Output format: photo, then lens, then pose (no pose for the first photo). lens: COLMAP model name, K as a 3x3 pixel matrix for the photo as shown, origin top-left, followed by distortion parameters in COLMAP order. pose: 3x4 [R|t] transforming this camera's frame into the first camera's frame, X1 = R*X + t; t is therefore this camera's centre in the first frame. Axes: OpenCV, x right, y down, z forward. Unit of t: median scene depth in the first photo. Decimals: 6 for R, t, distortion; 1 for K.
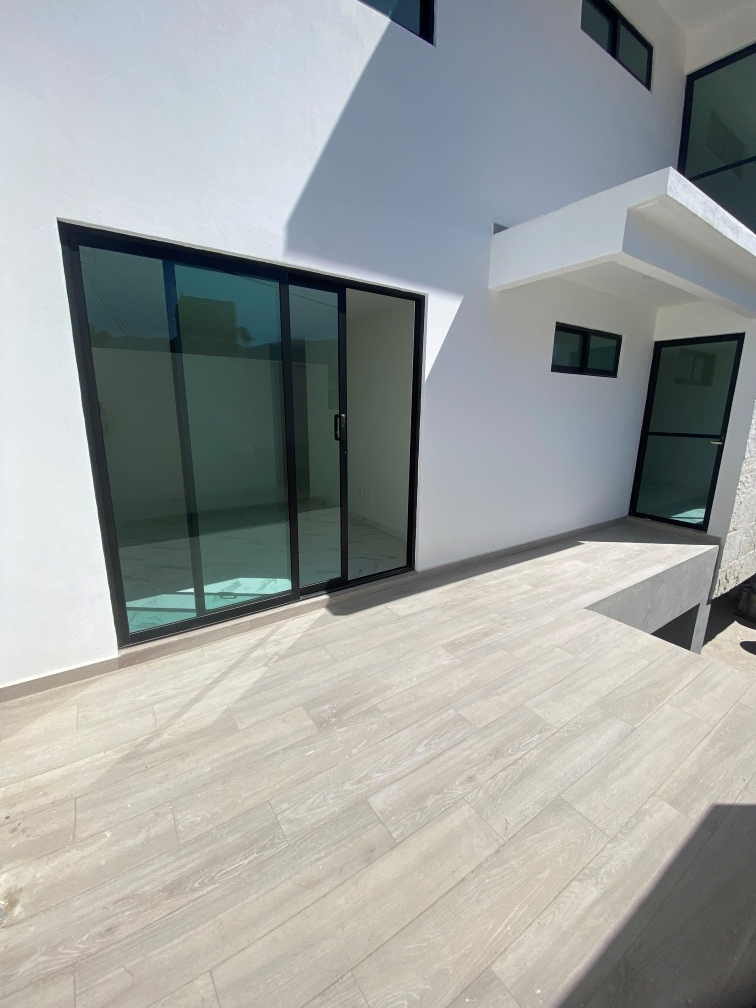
lens RADIAL K [[410.9, 0, 378.0], [0, 410.9, 504.0], [0, 0, 1]] dist [0.012113, -0.016201]
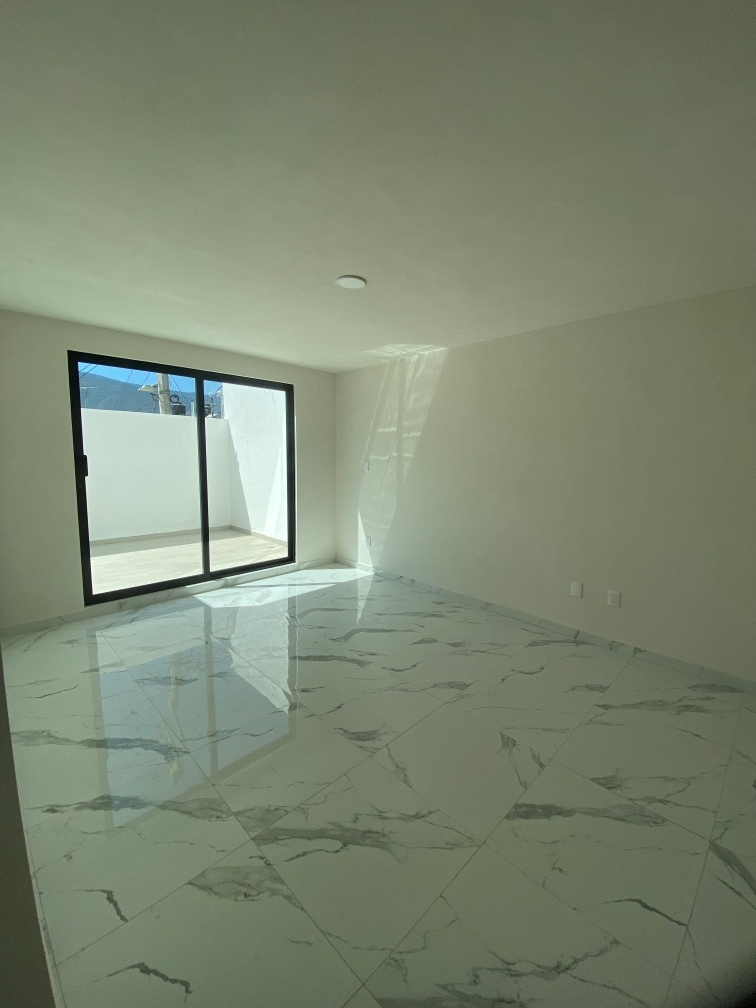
lens RADIAL K [[410.9, 0, 378.0], [0, 410.9, 504.0], [0, 0, 1]] dist [0.012113, -0.016201]
pose [[-0.981276, -0.001544, -0.192602, -0.075578], [-0.067202, 0.939871, 0.334854, -0.080162], [0.180504, 0.341527, -0.922376, 0.343948]]
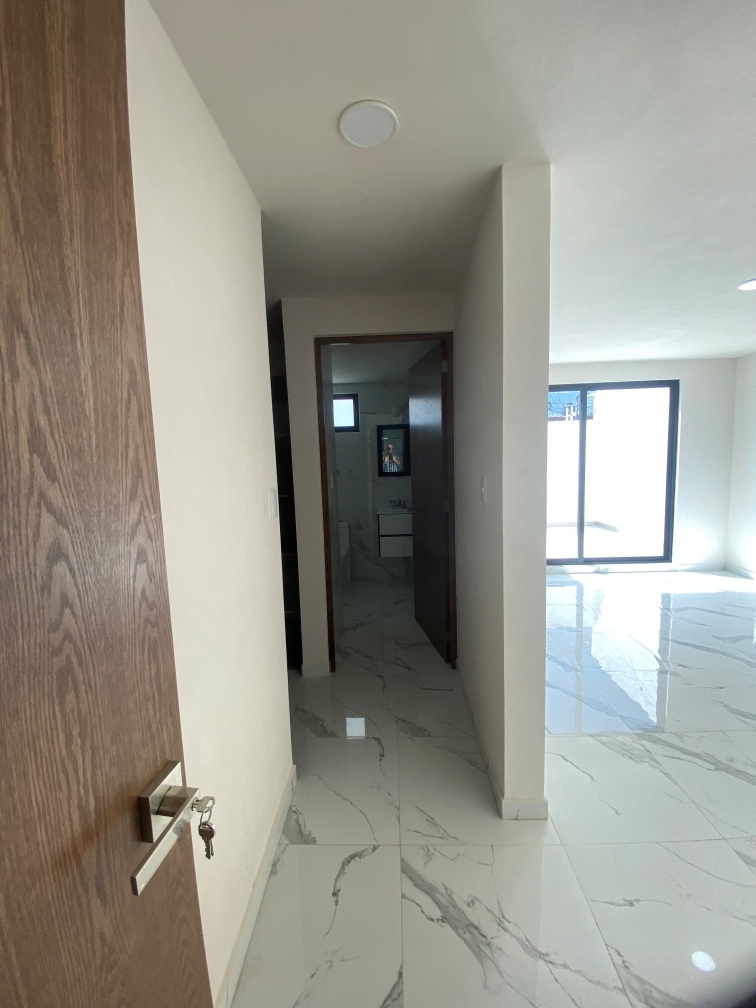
lens RADIAL K [[410.9, 0, 378.0], [0, 410.9, 504.0], [0, 0, 1]] dist [0.012113, -0.016201]
pose [[-0.813633, -0.044807, 0.579650, -0.072616], [0.159040, 0.941841, 0.296043, -0.091391], [-0.559203, 0.333058, -0.759187, 0.385525]]
